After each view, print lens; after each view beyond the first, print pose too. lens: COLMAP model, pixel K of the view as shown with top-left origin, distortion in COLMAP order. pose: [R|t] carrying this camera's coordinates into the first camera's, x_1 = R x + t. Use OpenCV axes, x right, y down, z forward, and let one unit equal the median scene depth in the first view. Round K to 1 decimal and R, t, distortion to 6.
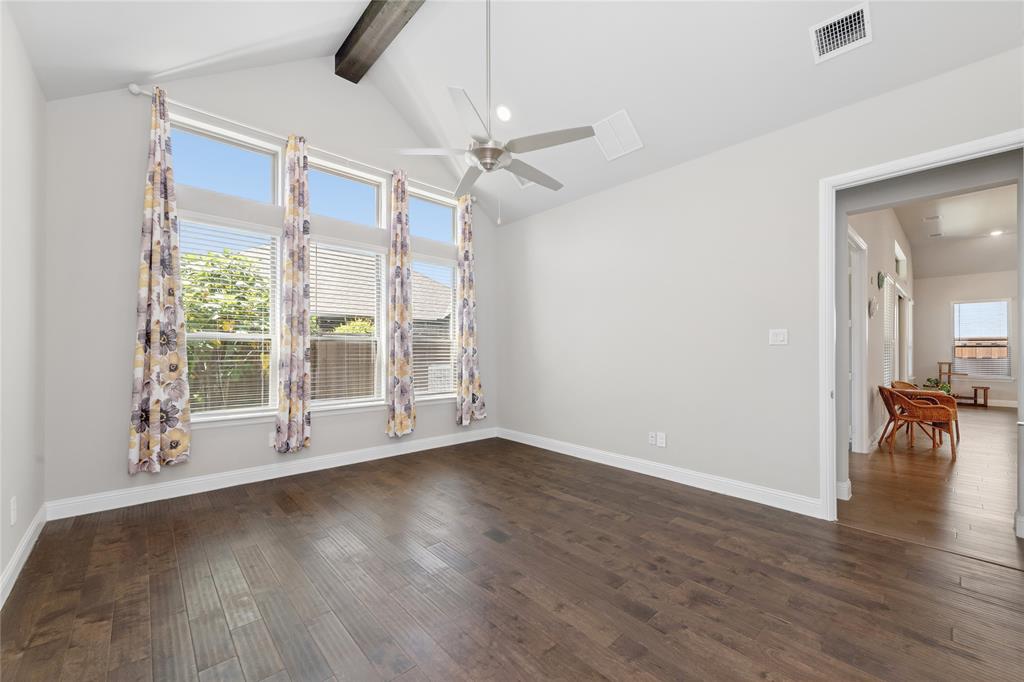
lens RADIAL K [[402.8, 0, 512.0], [0, 402.8, 341.0], [0, 0, 1]] dist [0.000183, -0.000043]
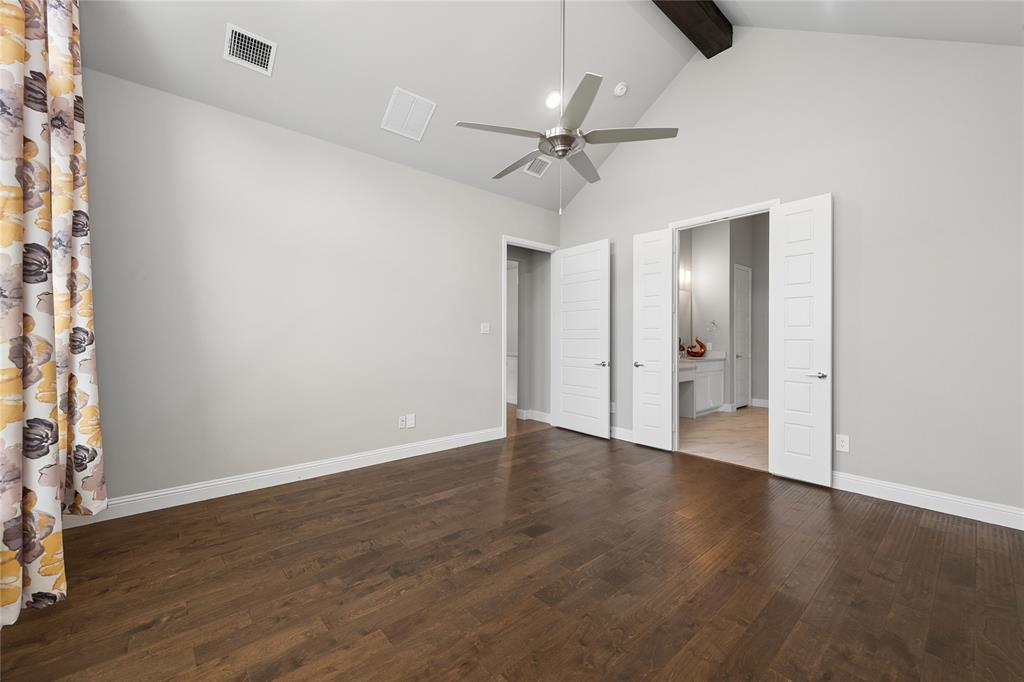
lens RADIAL K [[402.8, 0, 512.0], [0, 402.8, 341.0], [0, 0, 1]] dist [0.000183, -0.000043]
pose [[0.020214, -0.017229, 0.999647, -0.738168], [-0.029076, 0.999418, 0.017813, 0.007126], [-0.999373, -0.029426, 0.019702, 0.773335]]
